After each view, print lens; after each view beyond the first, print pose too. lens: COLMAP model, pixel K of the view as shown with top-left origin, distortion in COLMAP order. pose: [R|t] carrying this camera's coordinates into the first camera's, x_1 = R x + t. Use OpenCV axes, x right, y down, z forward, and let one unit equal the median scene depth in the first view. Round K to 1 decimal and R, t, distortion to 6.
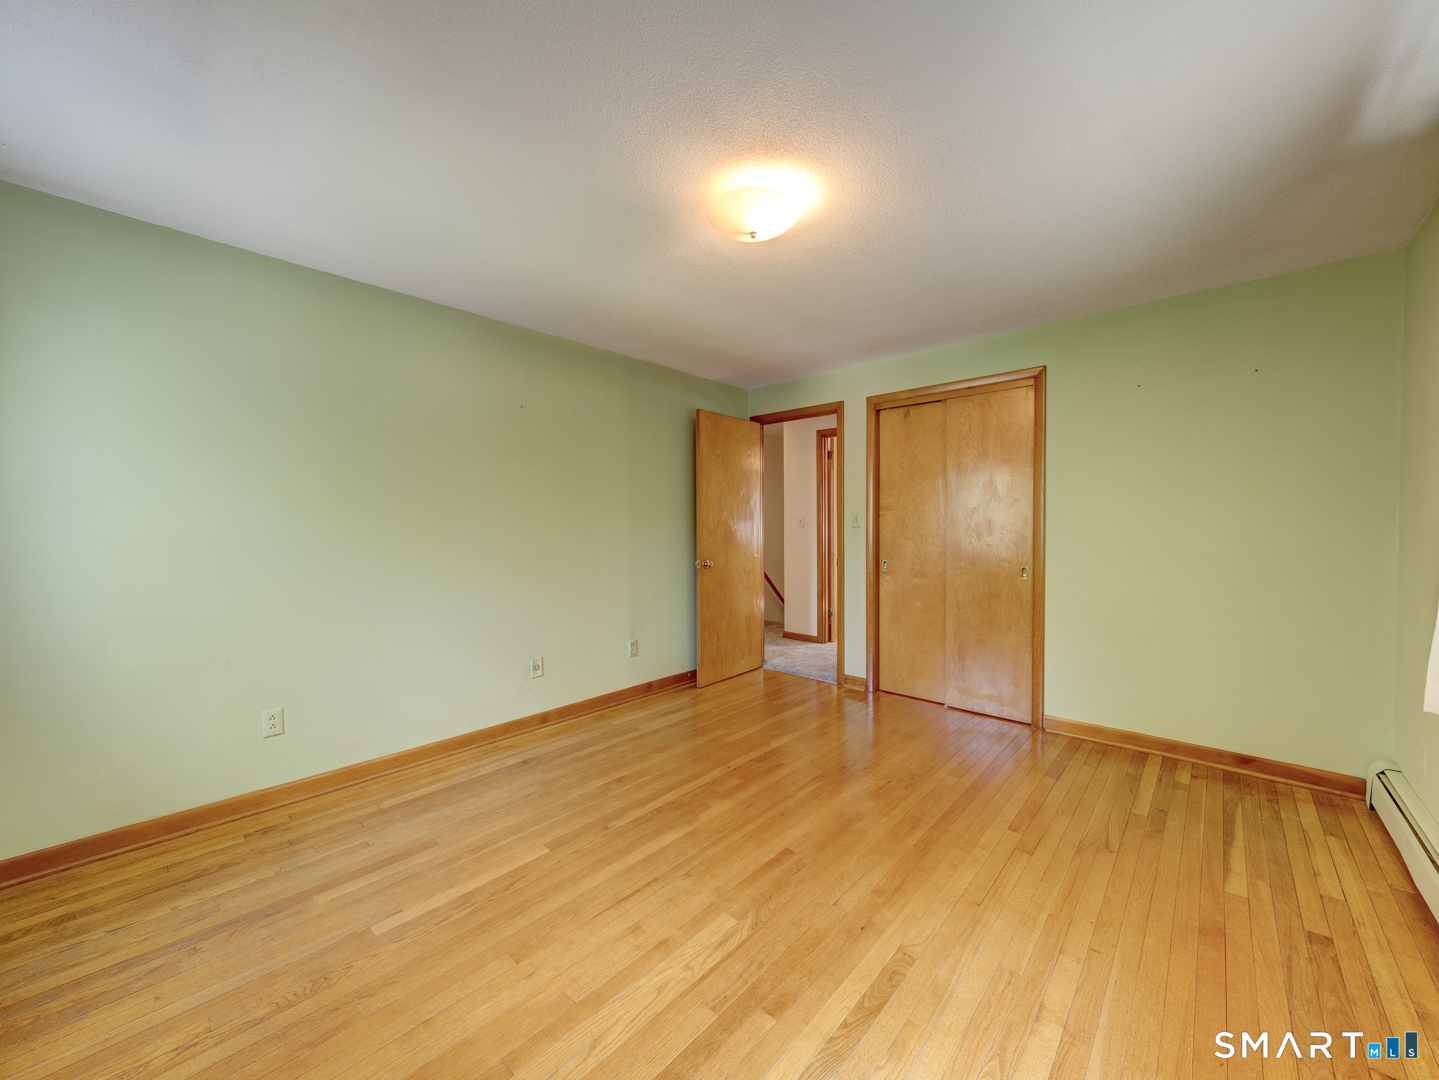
lens RADIAL K [[547.5, 0, 717.7], [0, 547.5, 536.0], [0, 0, 1]] dist [-0.000765, 0.000217]
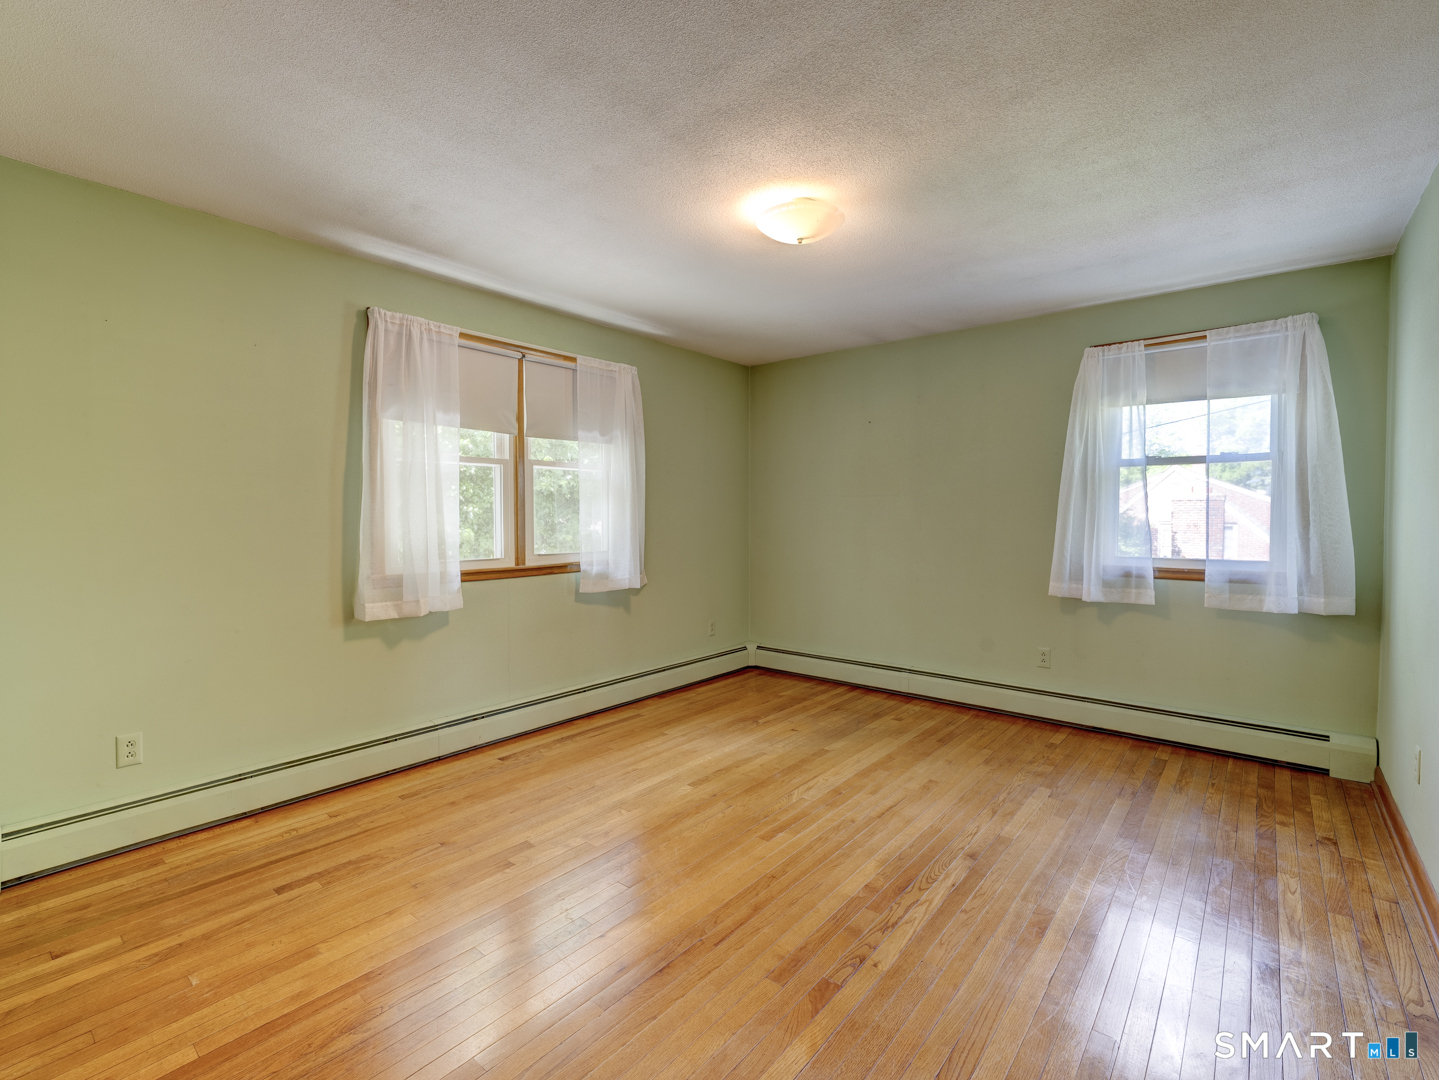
lens RADIAL K [[662.4, 0, 718.5], [0, 662.4, 535.4], [0, 0, 1]] dist [-0.006014, -0.000373]
pose [[-0.998509, 0.003038, -0.054503, 0.272151], [0.000170, 0.998619, 0.052541, -0.042647], [0.054587, 0.052454, -0.997130, 2.107938]]
